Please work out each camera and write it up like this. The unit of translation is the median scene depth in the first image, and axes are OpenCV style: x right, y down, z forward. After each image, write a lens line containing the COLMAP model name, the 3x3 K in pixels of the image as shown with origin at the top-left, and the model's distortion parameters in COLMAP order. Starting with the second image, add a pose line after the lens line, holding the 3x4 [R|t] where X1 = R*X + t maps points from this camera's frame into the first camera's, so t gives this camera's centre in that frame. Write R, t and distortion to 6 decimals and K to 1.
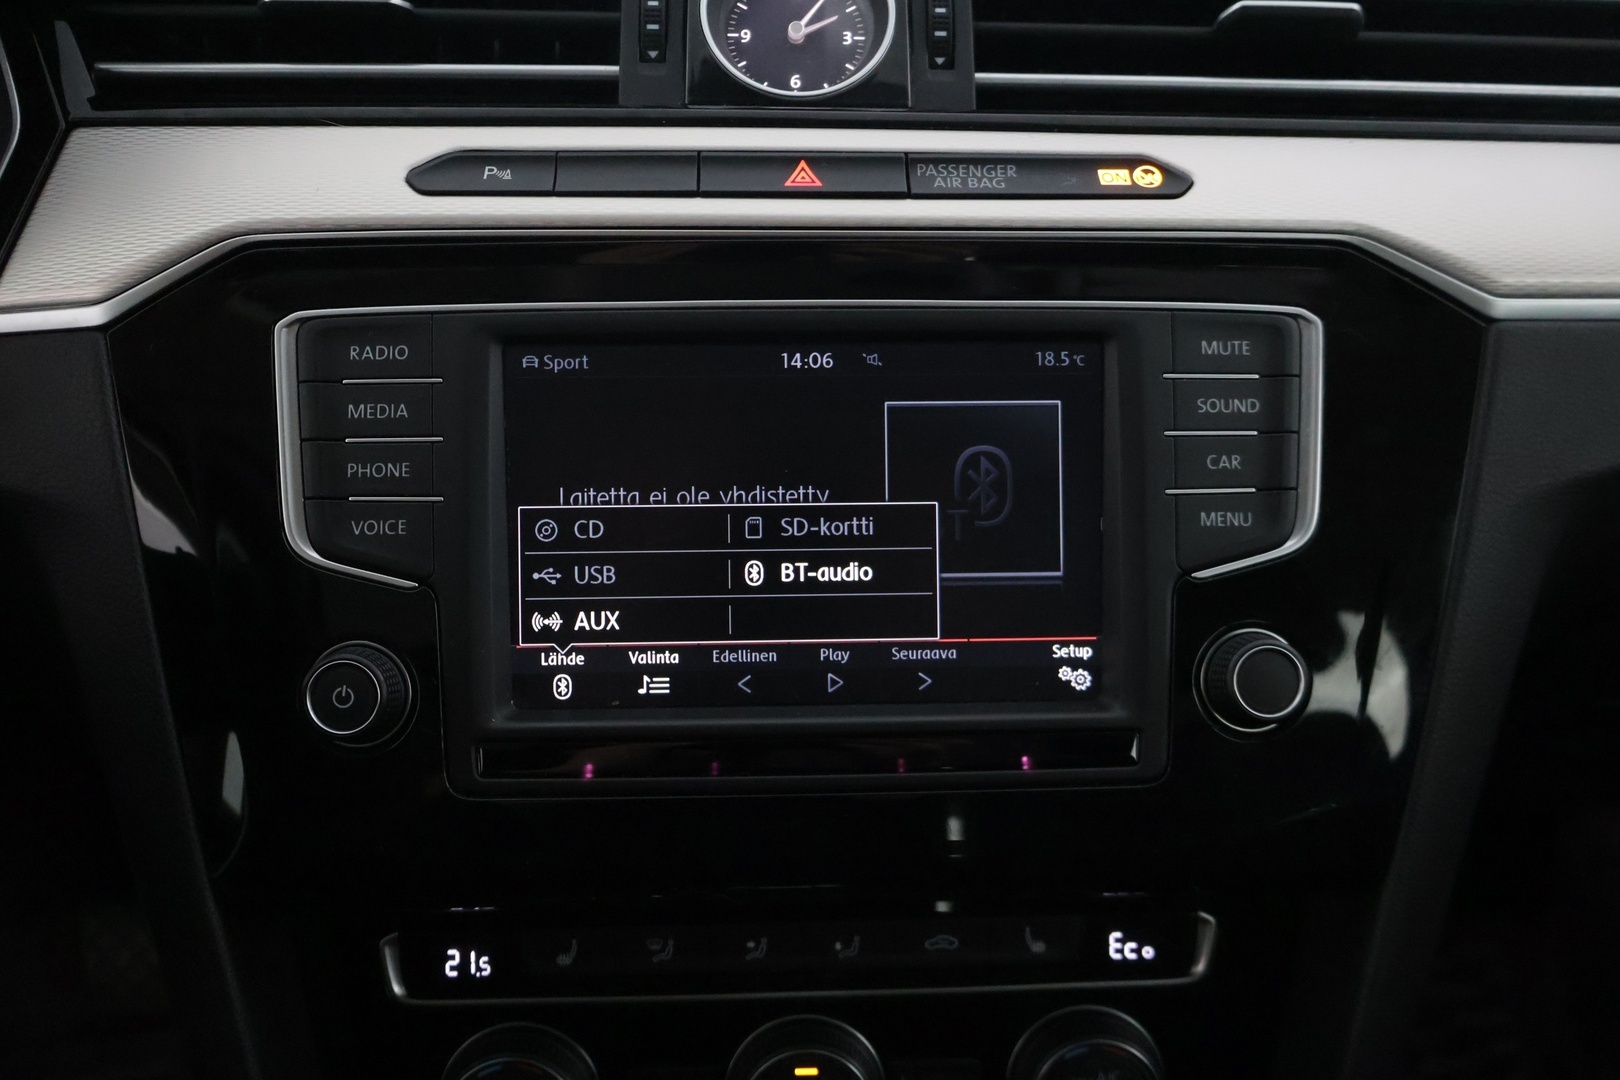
lens RADIAL K [[1346.2, 0, 815.7], [0, 1346.2, 536.8], [0, 0, 1]] dist [0.000551, -0.011313]
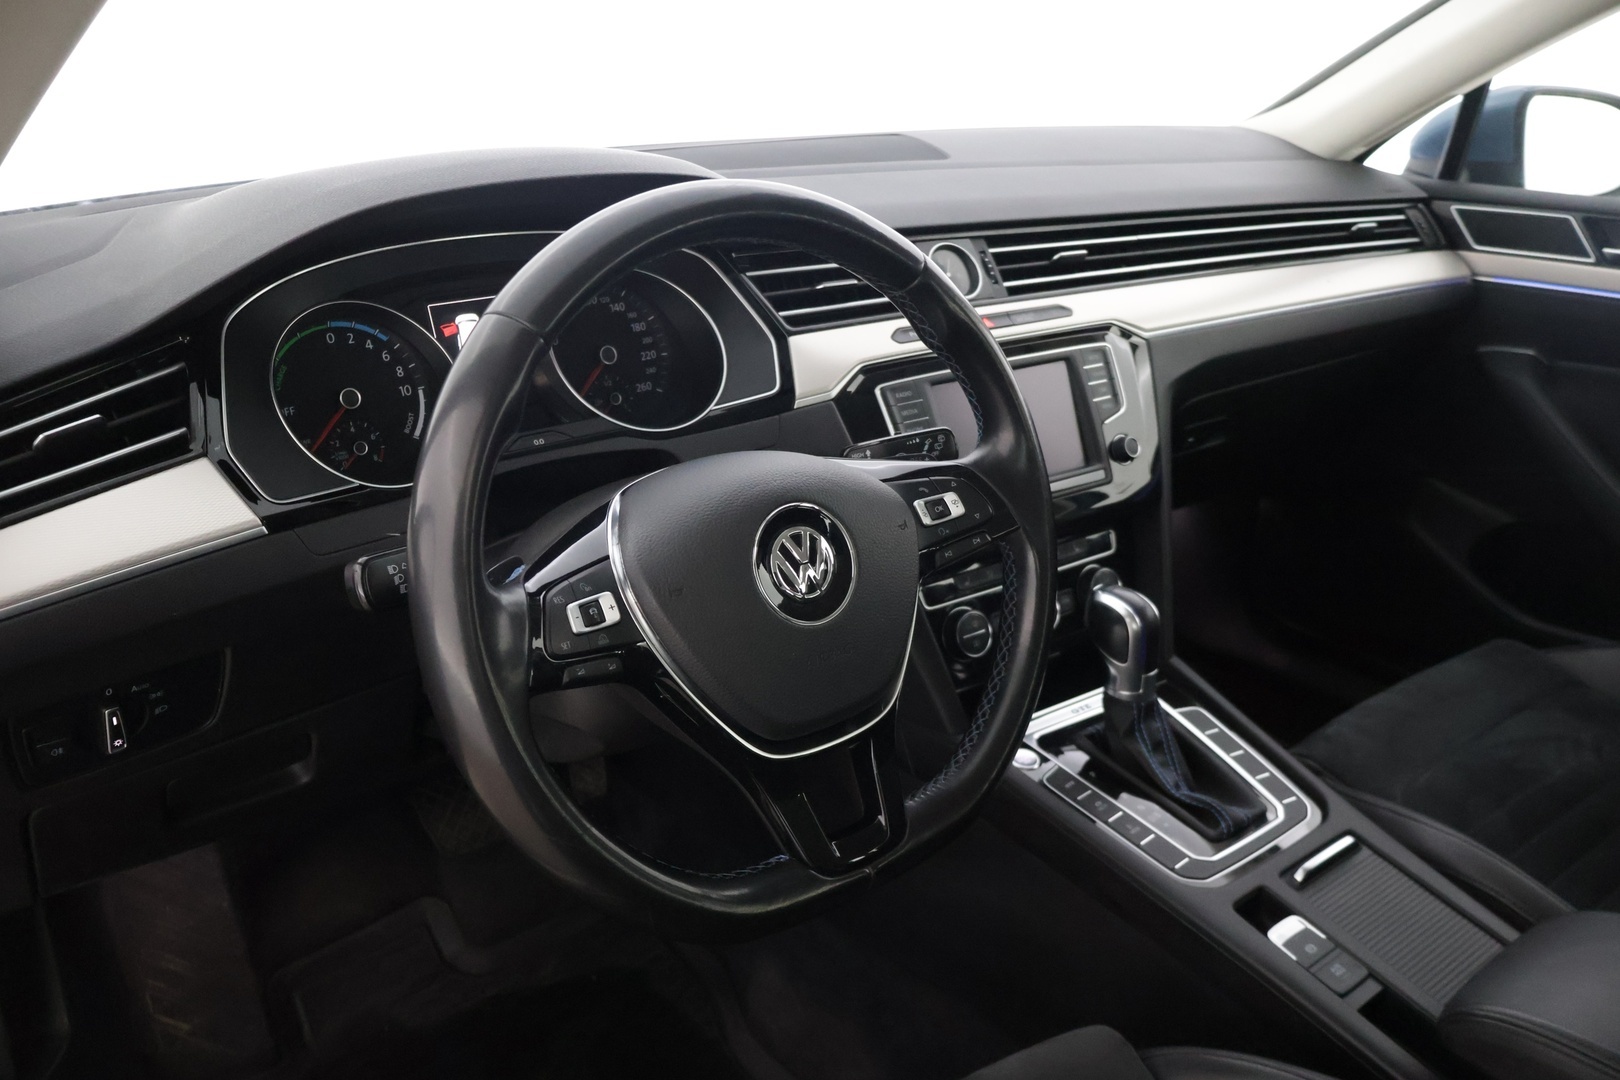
lens RADIAL K [[1346.2, 0, 803.0], [0, 1346.2, 538.7], [0, 0, 1]] dist [0.000551, -0.011313]
pose [[0.836485, -0.202182, 0.509329, -2.111785], [0.223755, 0.974454, 0.019338, 0.076682], [-0.500227, 0.097789, 0.860355, -1.503467]]
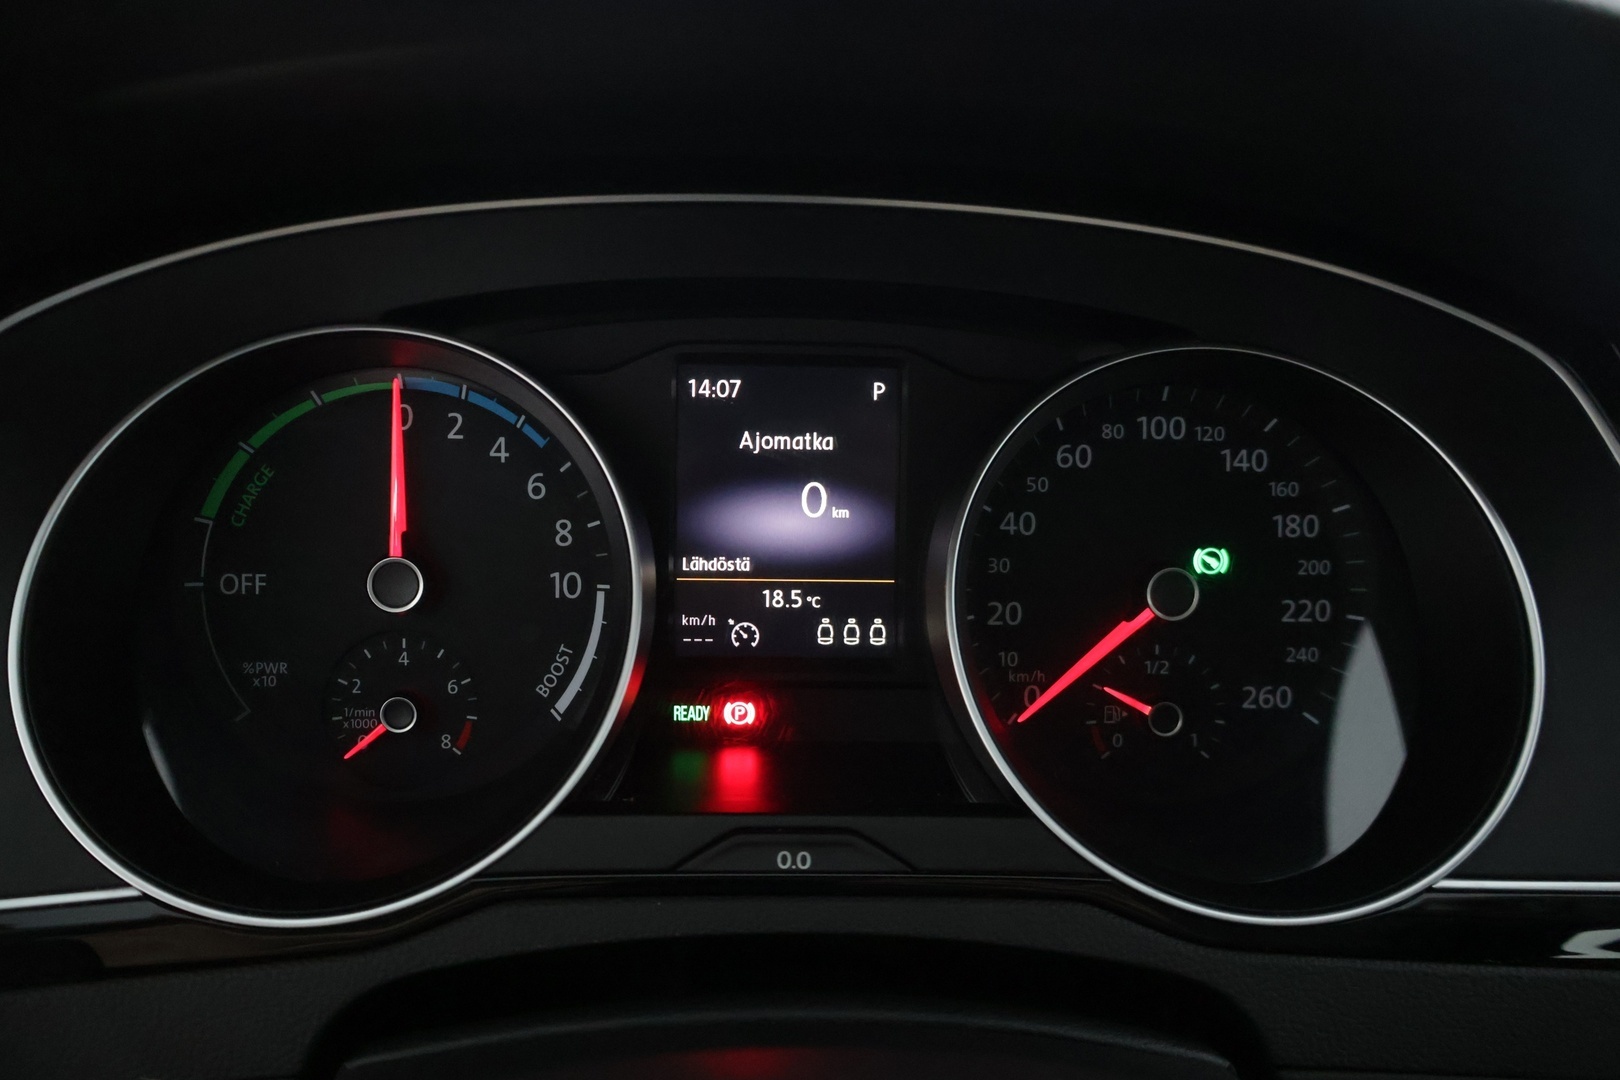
lens RADIAL K [[1346.2, 0, 803.5], [0, 1346.2, 548.9], [0, 0, 1]] dist [0.000551, -0.011313]
pose [[0.998595, 0.043433, -0.030370, -1.147536], [-0.044494, 0.998391, -0.035162, -0.333440], [0.028794, 0.036464, 0.998920, 0.159086]]
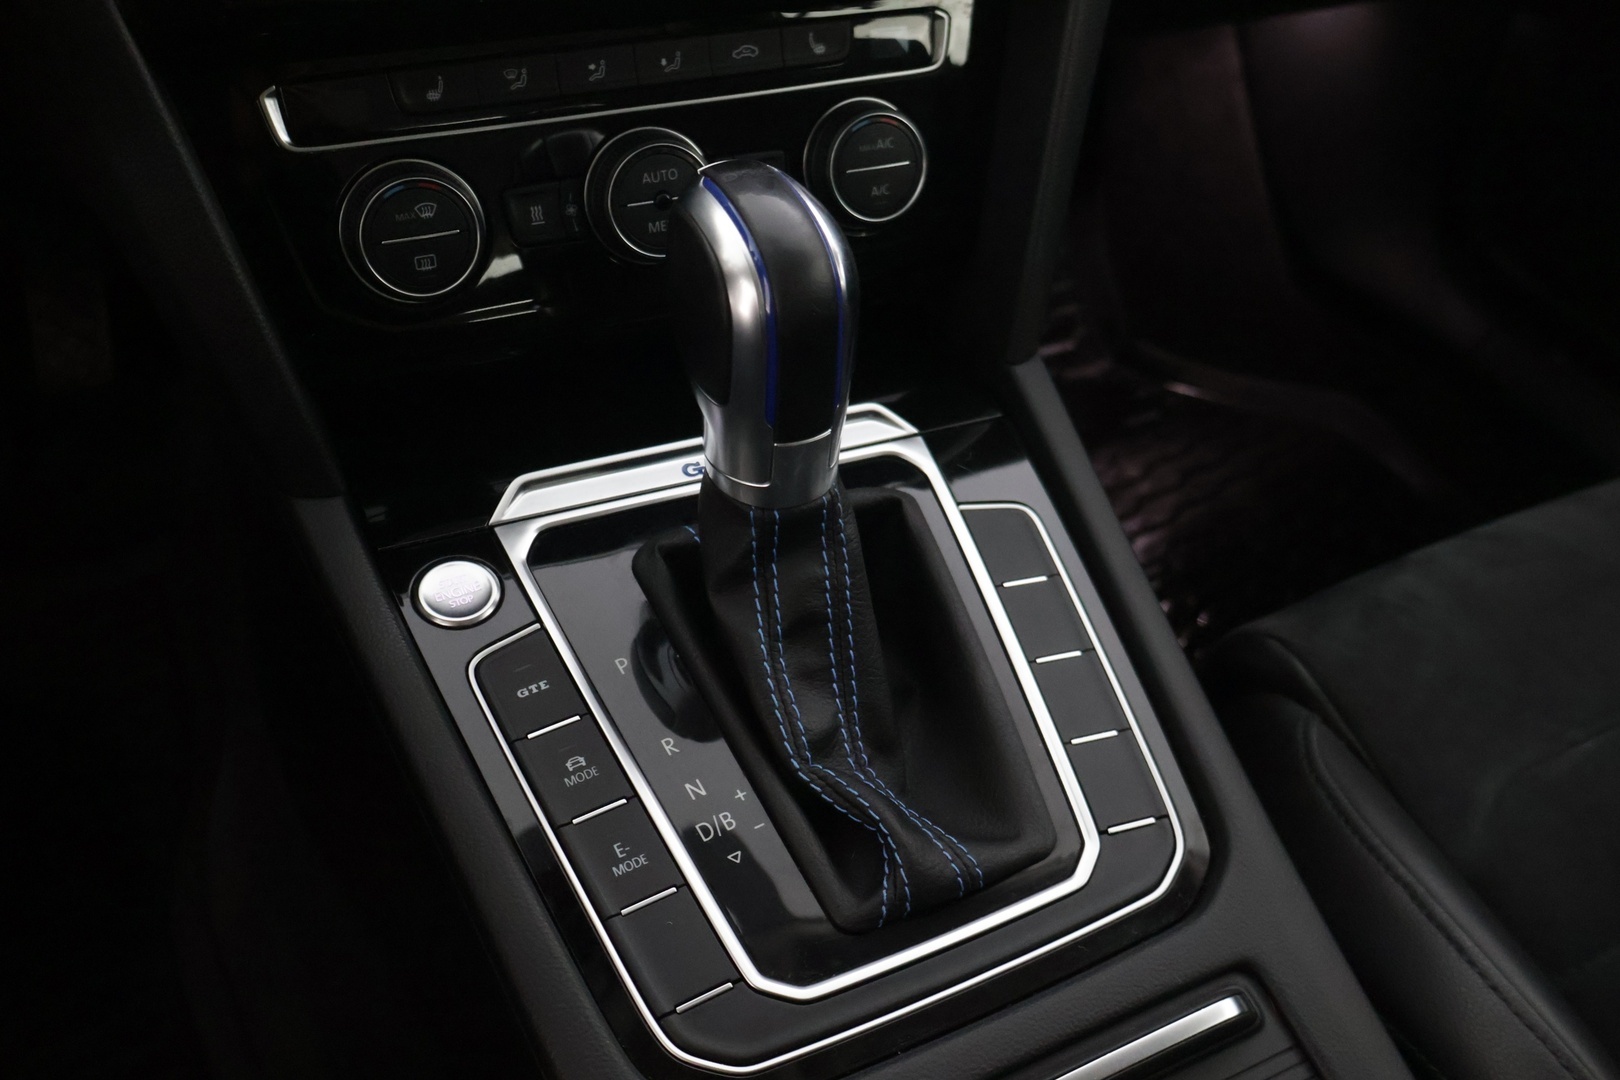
lens RADIAL K [[1494.0, 0, 813.9], [0, 1494.0, 525.6], [0, 0, 1]] dist [0.011421, 0.000000]
pose [[0.929586, -0.195726, 0.312348, -0.367414], [0.088723, 0.941274, 0.325777, 0.284840], [-0.357768, -0.275125, 0.892361, -0.344721]]
